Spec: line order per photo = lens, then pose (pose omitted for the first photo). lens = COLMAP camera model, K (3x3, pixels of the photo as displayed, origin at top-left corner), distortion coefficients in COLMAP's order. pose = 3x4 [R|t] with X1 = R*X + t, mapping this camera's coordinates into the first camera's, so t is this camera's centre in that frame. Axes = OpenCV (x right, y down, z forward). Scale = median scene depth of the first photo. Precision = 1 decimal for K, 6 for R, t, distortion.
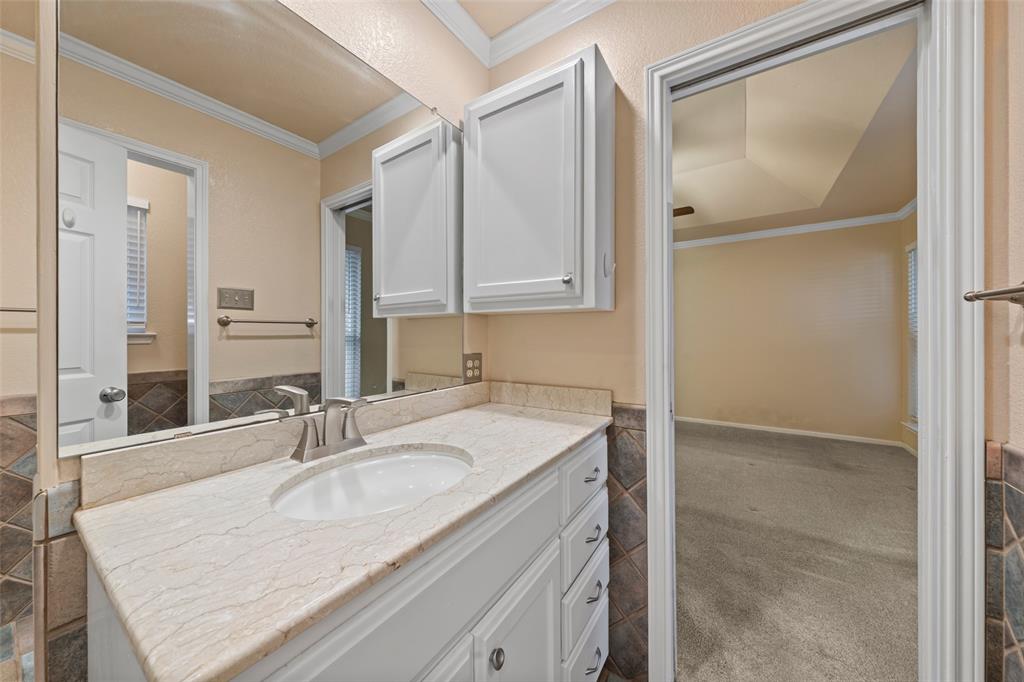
lens RADIAL K [[351.9, 0, 513.6], [0, 351.9, 335.4], [0, 0, 1]] dist [-0.001894, 0.000081]
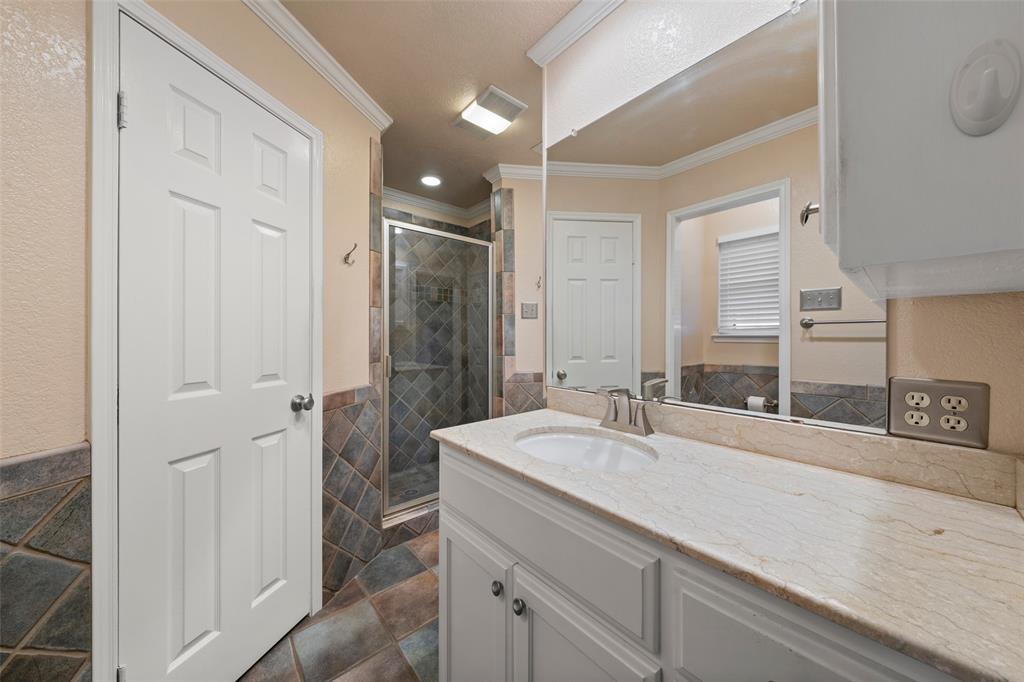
lens RADIAL K [[351.9, 0, 513.6], [0, 351.9, 335.4], [0, 0, 1]] dist [-0.001894, 0.000081]
pose [[-0.273200, 0.003864, -0.961949, 0.407975], [-0.000625, 0.999991, 0.004195, -0.009073], [0.961957, 0.001748, -0.273195, 0.475505]]
